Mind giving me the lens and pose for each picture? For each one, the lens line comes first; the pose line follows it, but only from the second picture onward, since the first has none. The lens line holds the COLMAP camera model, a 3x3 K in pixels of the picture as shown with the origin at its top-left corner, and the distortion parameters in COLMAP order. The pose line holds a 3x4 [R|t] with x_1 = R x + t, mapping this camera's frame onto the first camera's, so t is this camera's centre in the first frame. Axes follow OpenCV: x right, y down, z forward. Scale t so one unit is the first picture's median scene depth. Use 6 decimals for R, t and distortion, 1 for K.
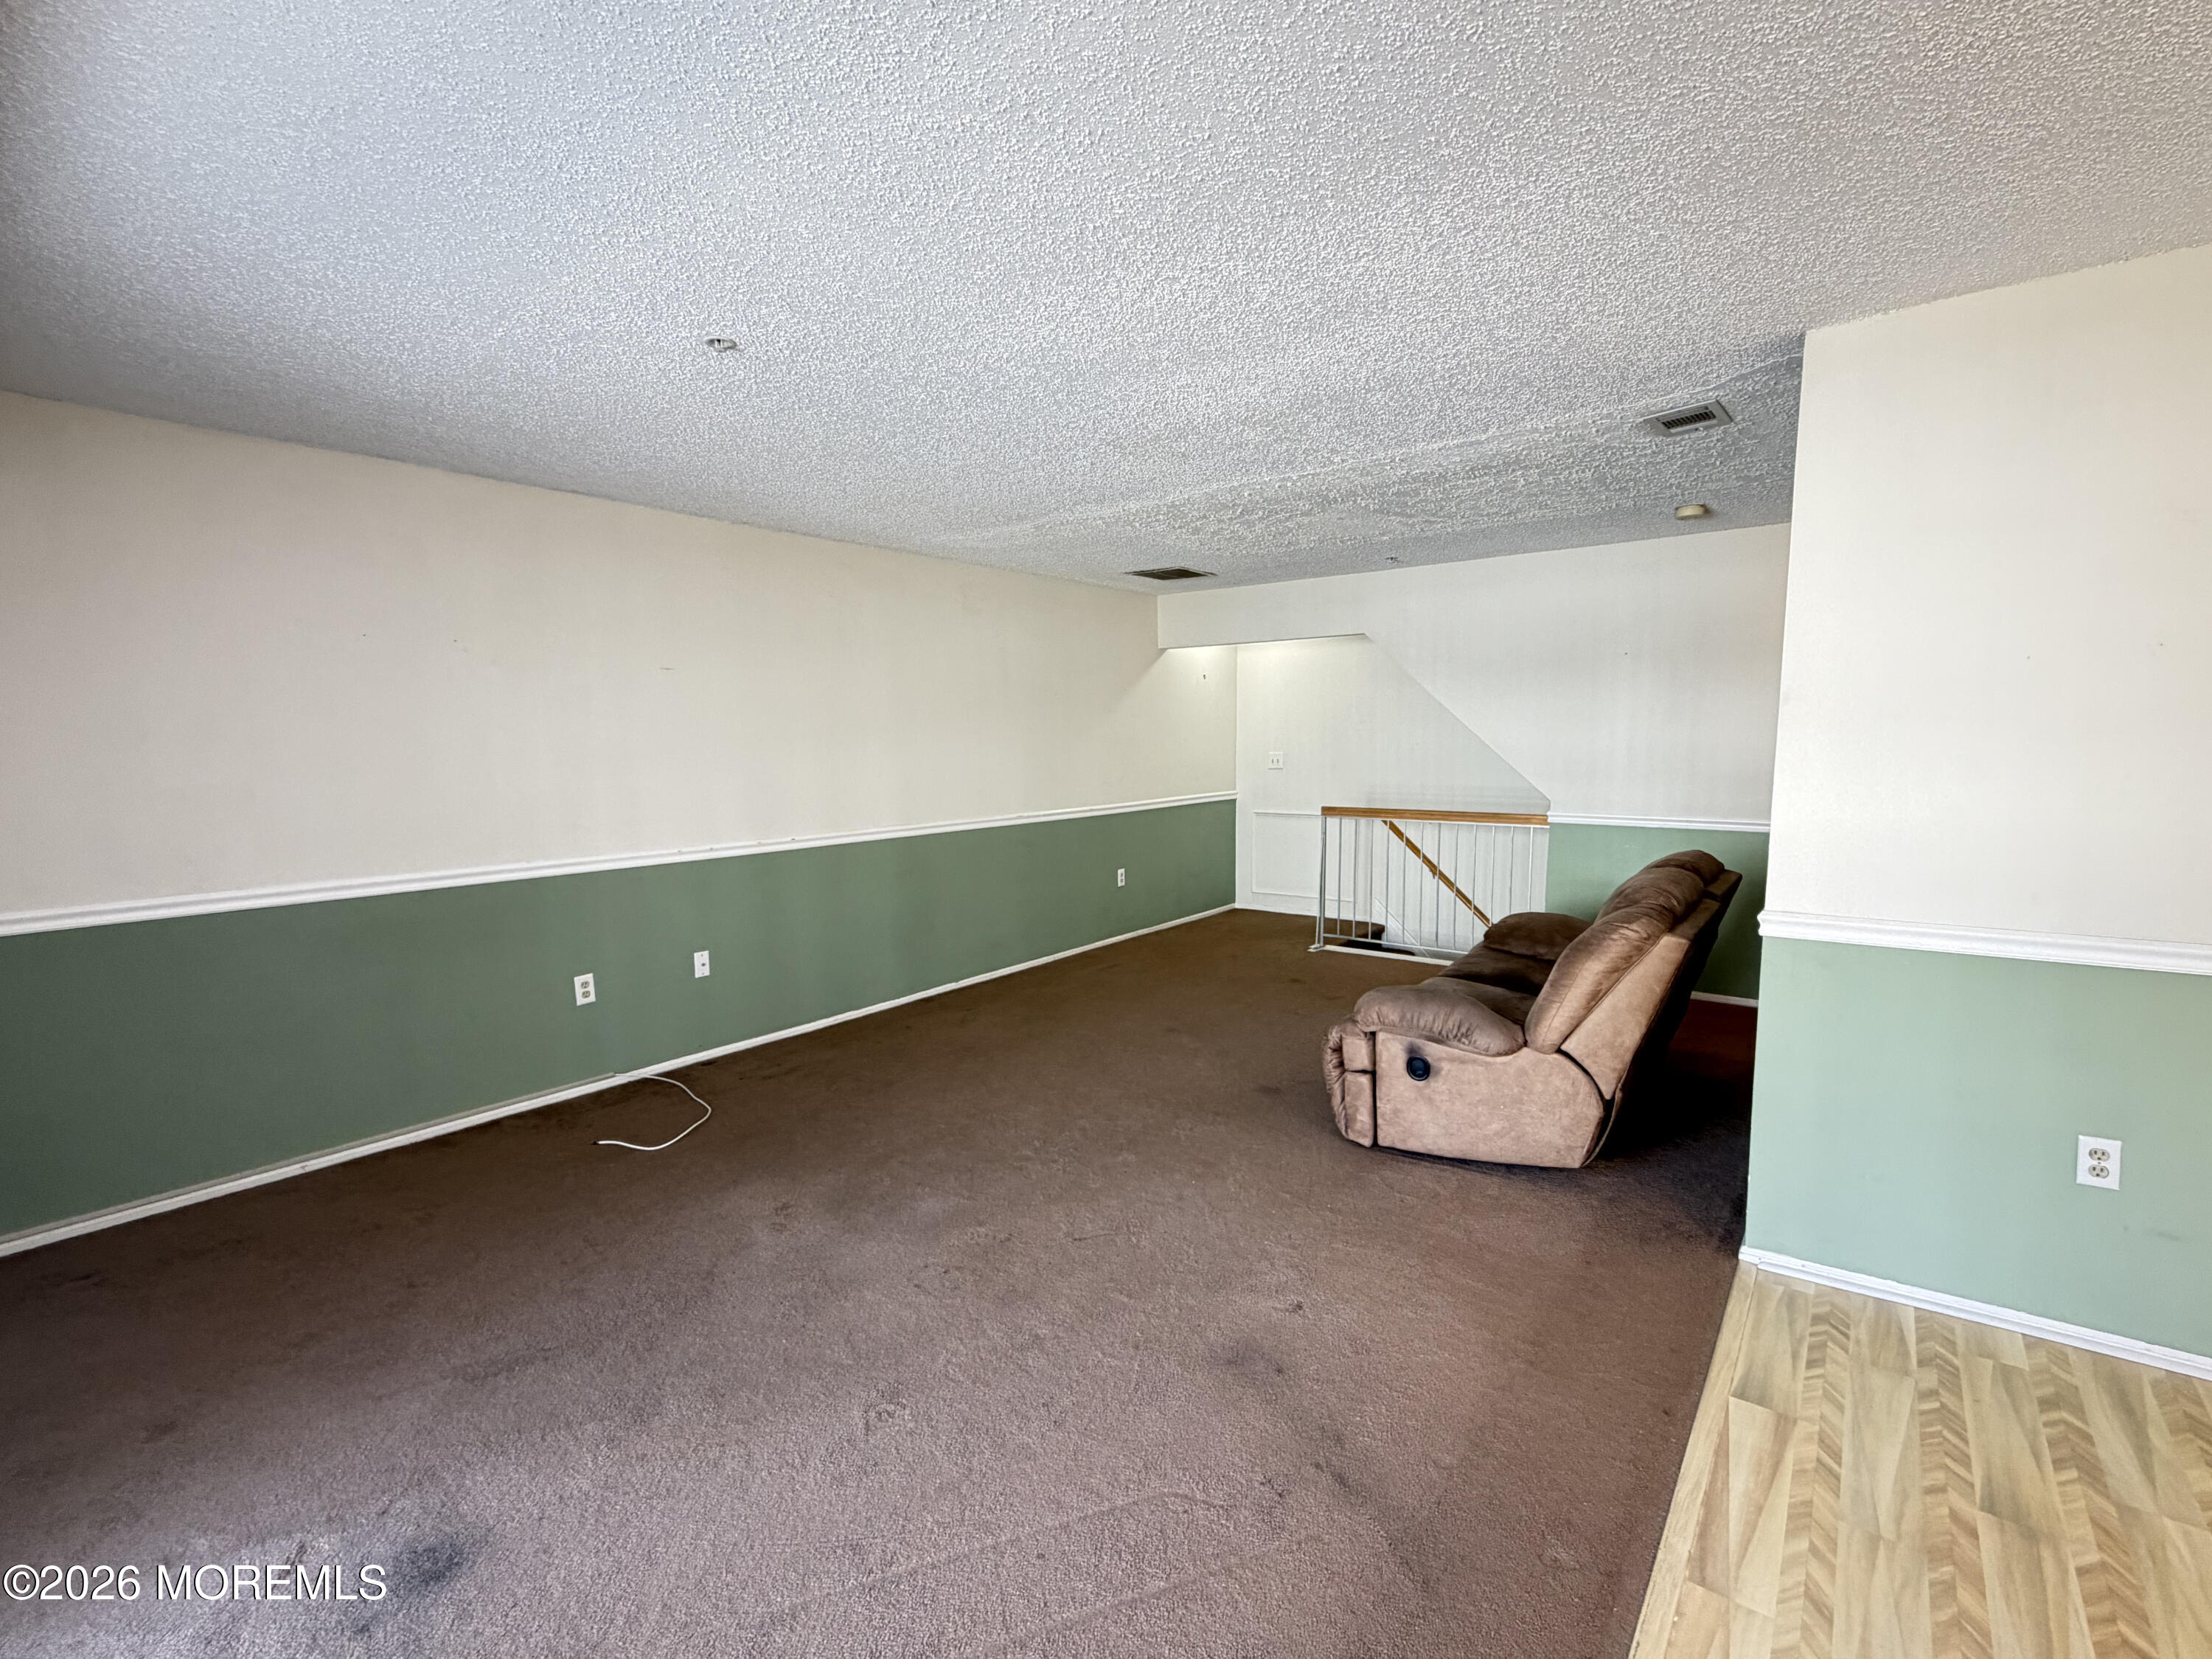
lens RADIAL K [[1004.9, 0, 1106.0], [0, 1004.9, 829.5], [0, 0, 1]] dist [0.000782, 0.000356]
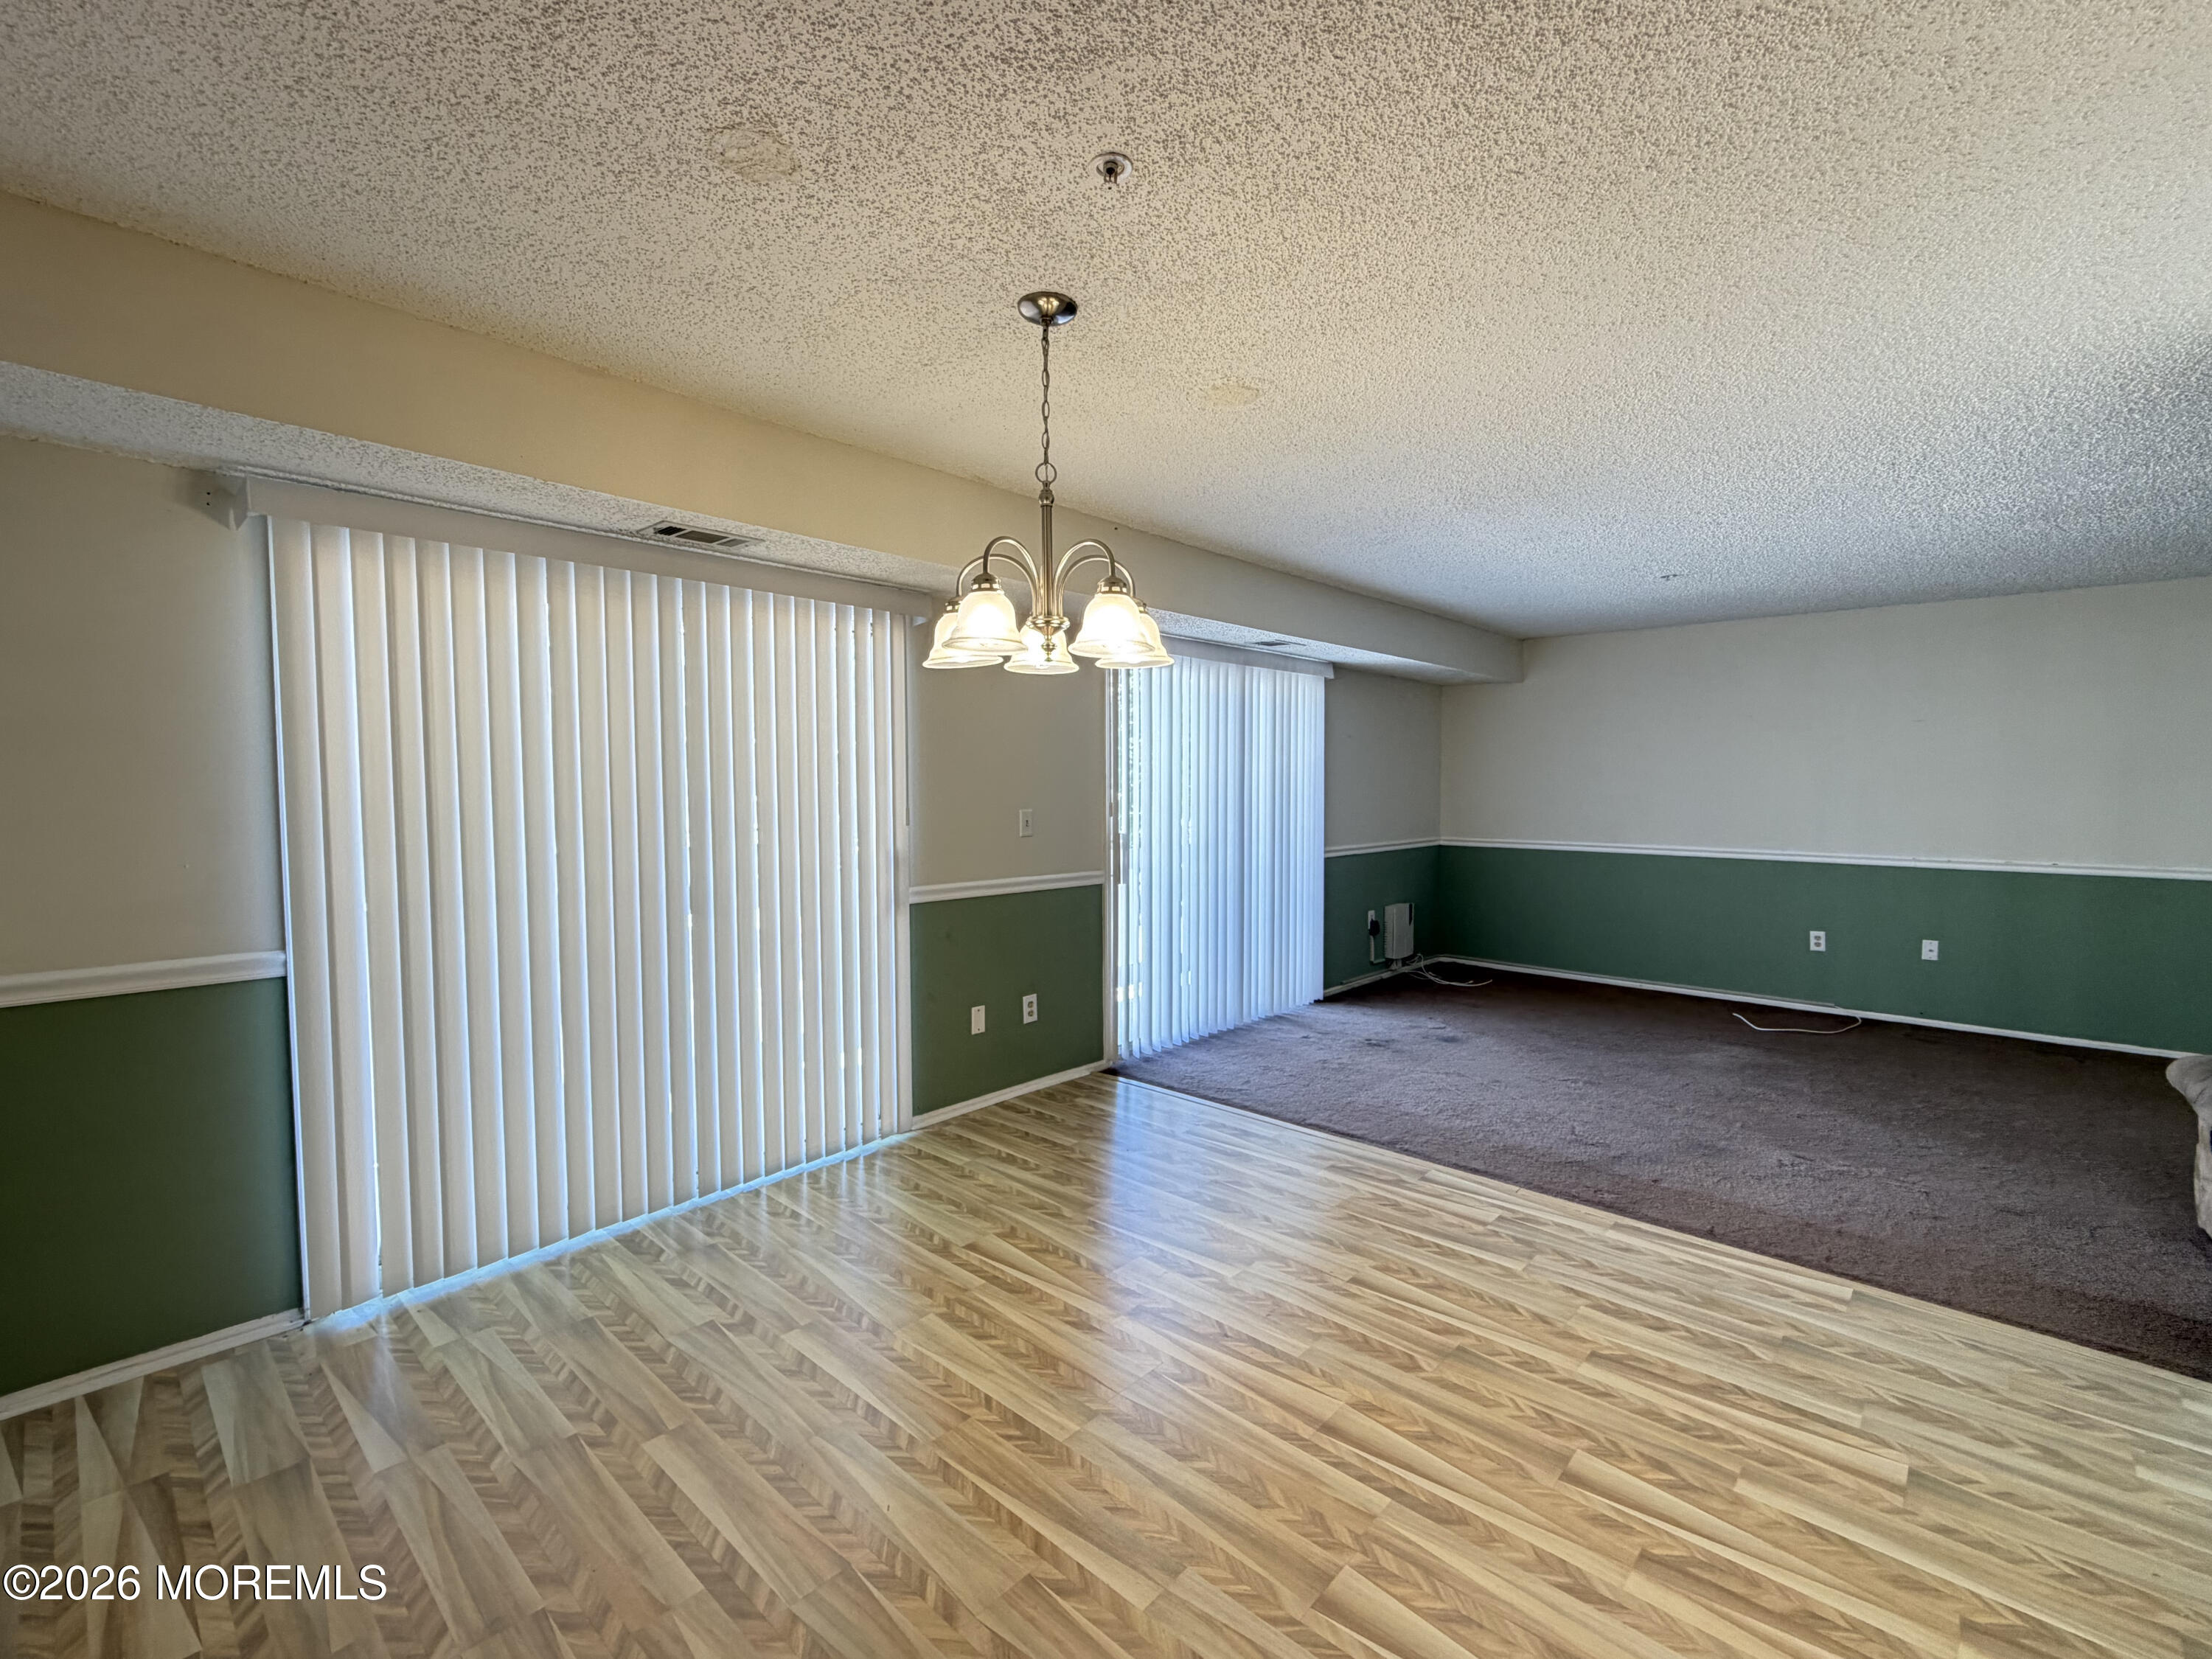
lens RADIAL K [[972.2, 0, 1106.0], [0, 972.2, 829.5], [0, 0, 1]] dist [0.002820, 0.000070]
pose [[-0.085278, 0.059645, -0.994570, 1.386171], [-0.092178, 0.993453, 0.067481, -0.007566], [0.992084, 0.097432, -0.079222, 0.075222]]
